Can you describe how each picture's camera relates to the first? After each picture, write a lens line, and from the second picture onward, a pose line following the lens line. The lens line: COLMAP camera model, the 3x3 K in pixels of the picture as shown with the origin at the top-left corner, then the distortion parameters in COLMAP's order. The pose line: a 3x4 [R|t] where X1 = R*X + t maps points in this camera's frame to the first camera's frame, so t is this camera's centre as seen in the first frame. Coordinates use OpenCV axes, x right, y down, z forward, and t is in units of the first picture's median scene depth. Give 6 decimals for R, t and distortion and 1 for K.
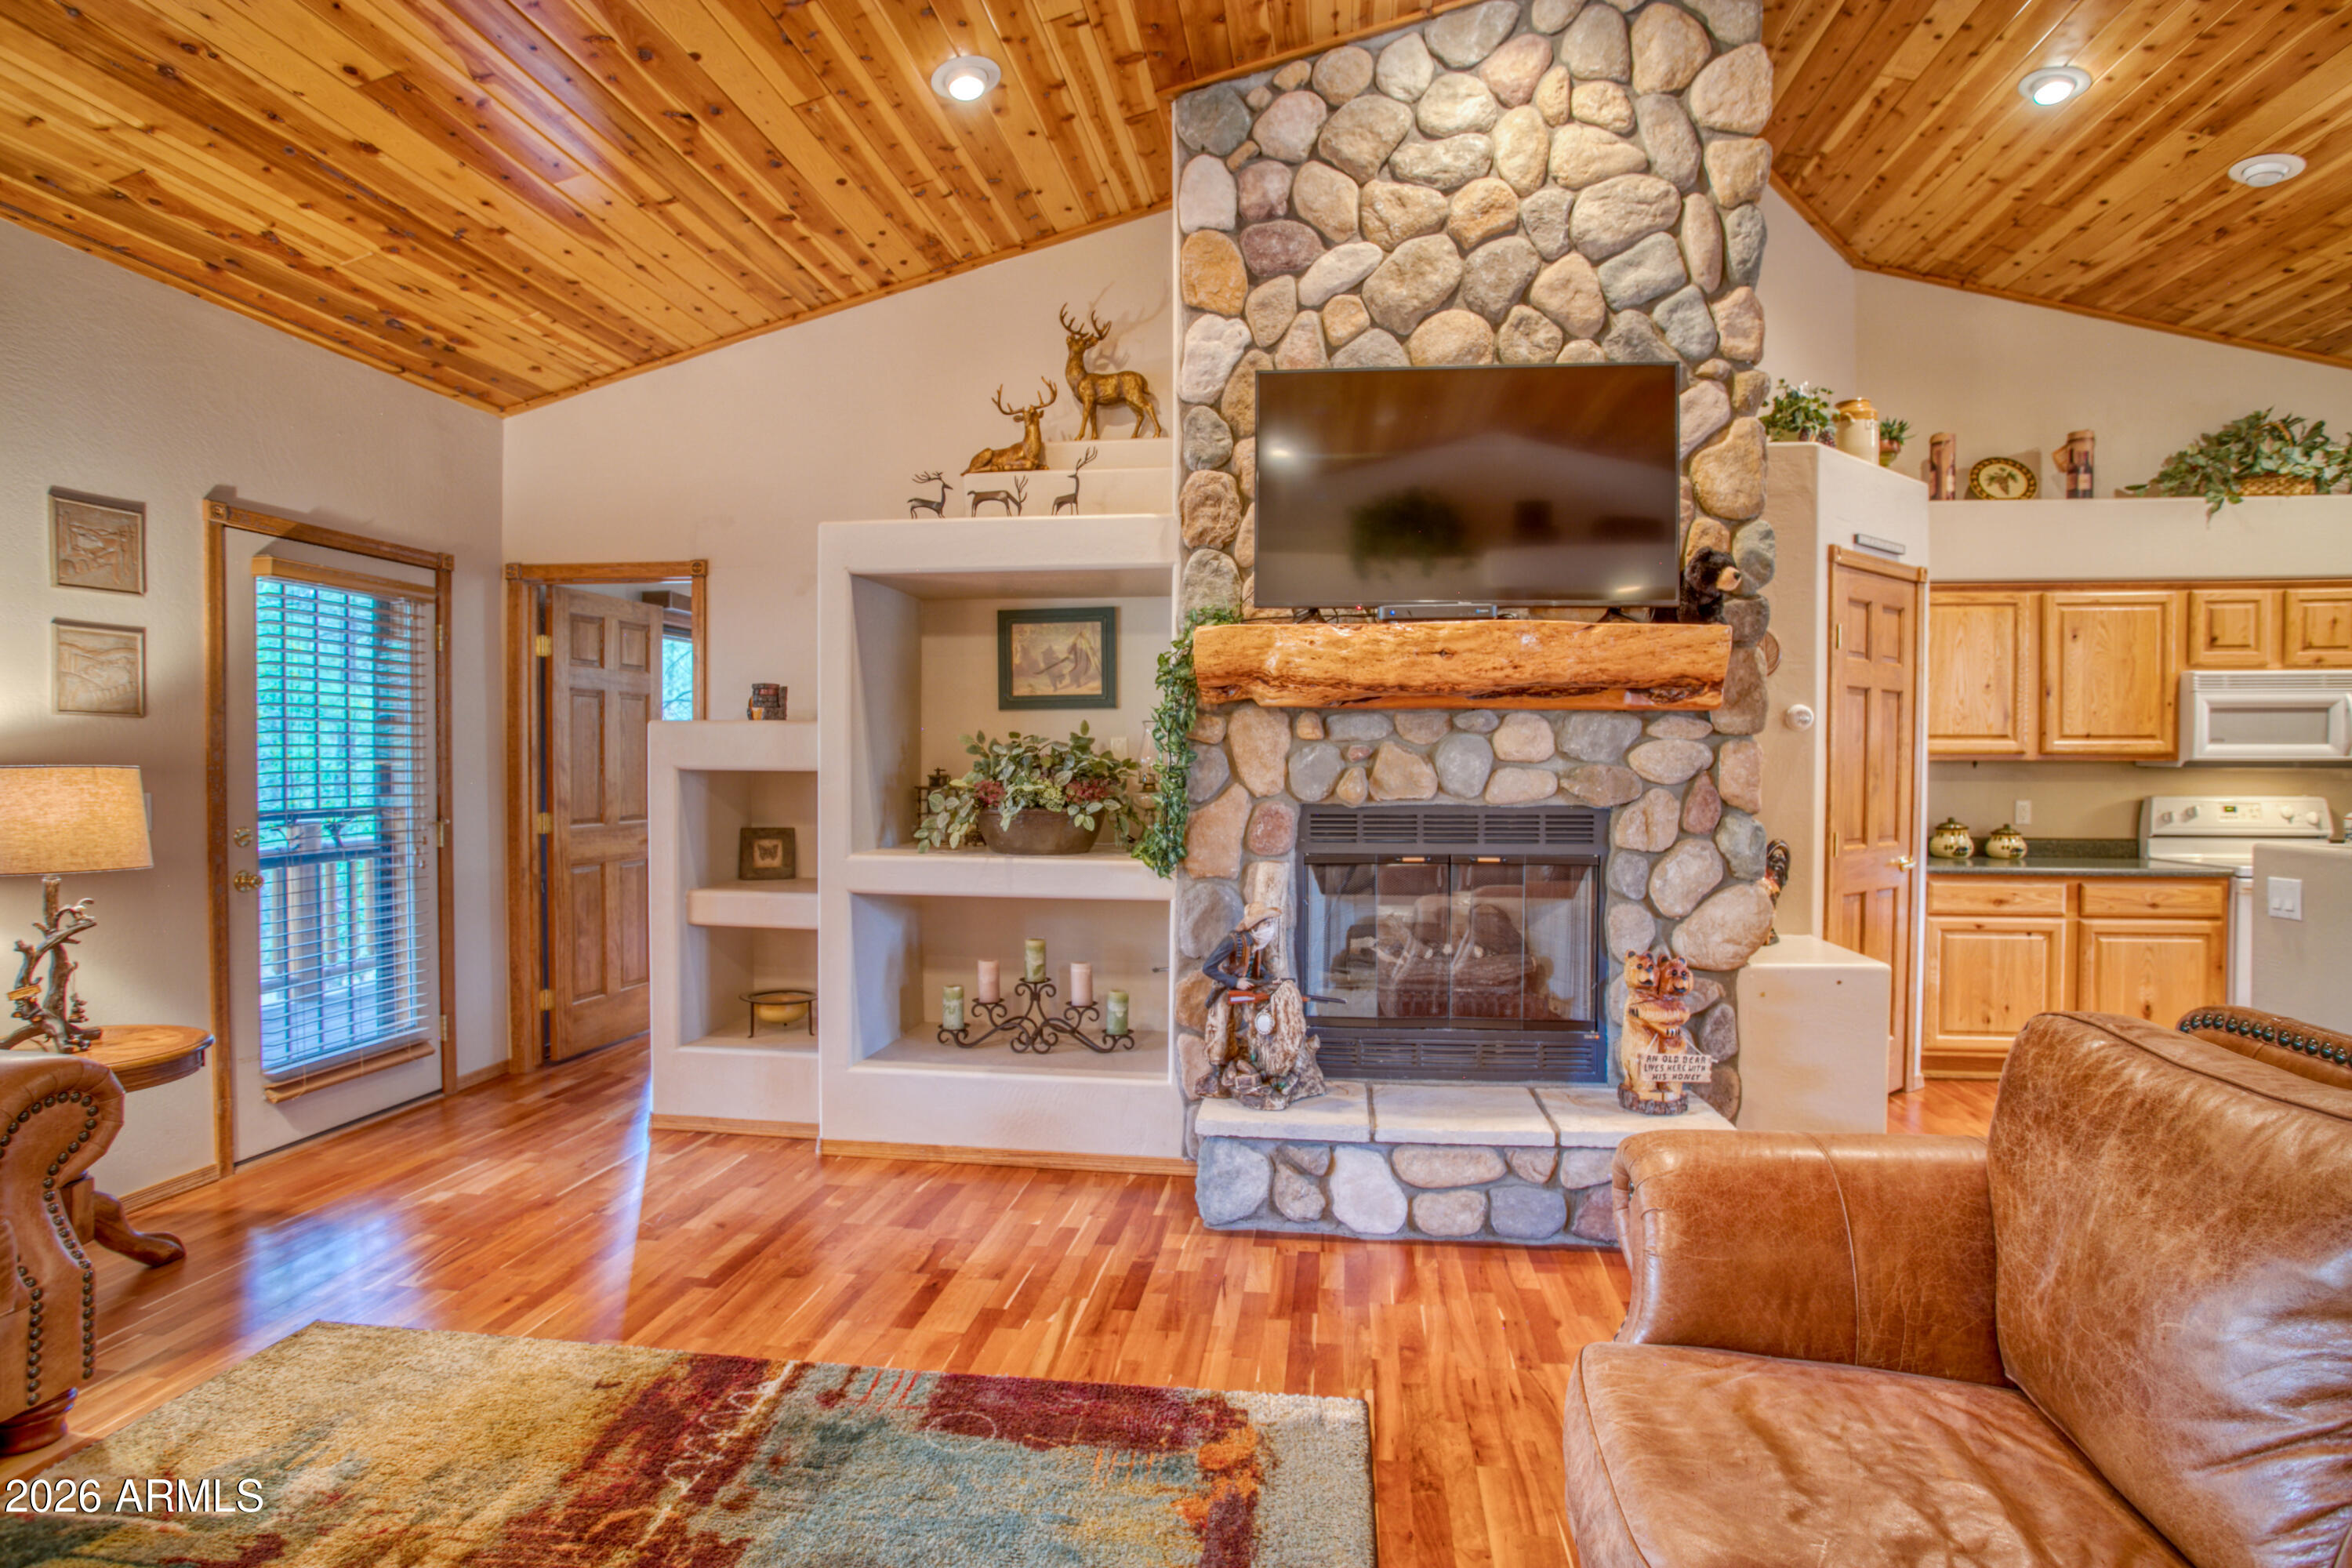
lens RADIAL K [[1196.2, 0, 1181.3], [0, 1196.2, 776.2], [0, 0, 1]] dist [-0.055598, 0.005001]
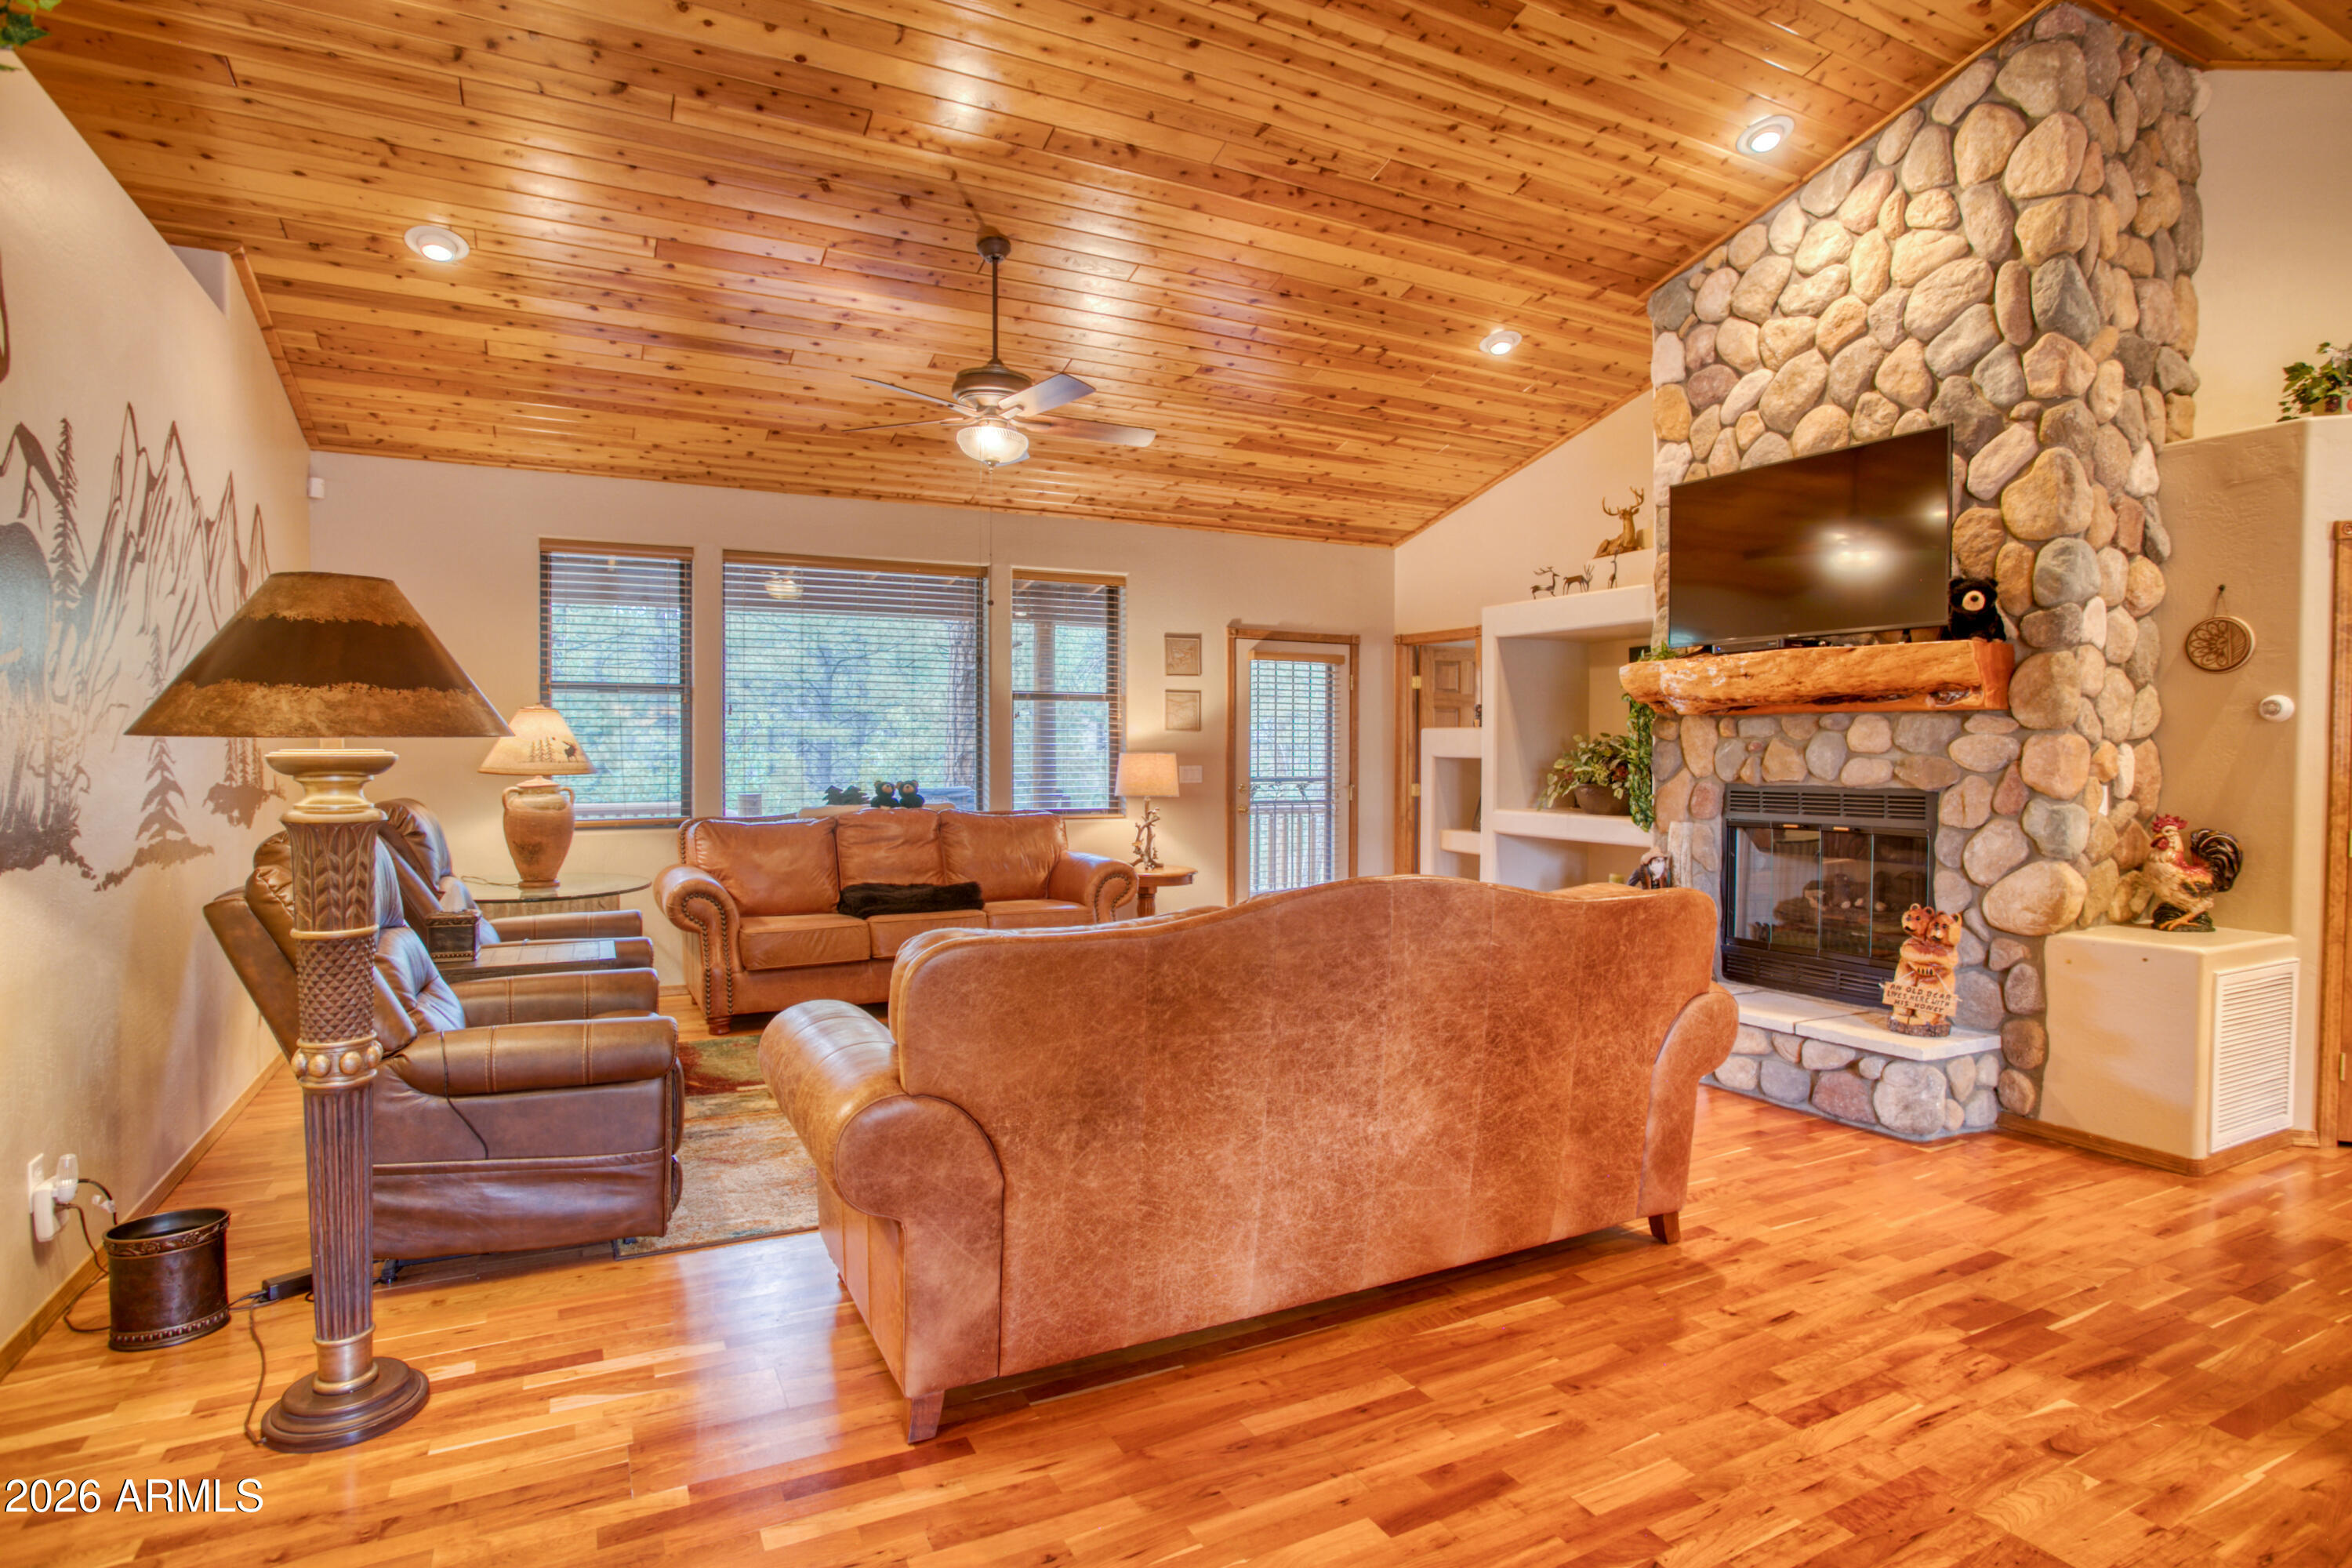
lens RADIAL K [[1196.2, 0, 1177.3], [0, 1196.2, 767.2], [0, 0, 1]] dist [-0.055598, 0.005001]
pose [[0.565091, 0.011042, -0.824955, 0.906973], [-0.012957, 0.999906, 0.004509, 0.006989], [0.824927, 0.008141, 0.565181, -0.313822]]
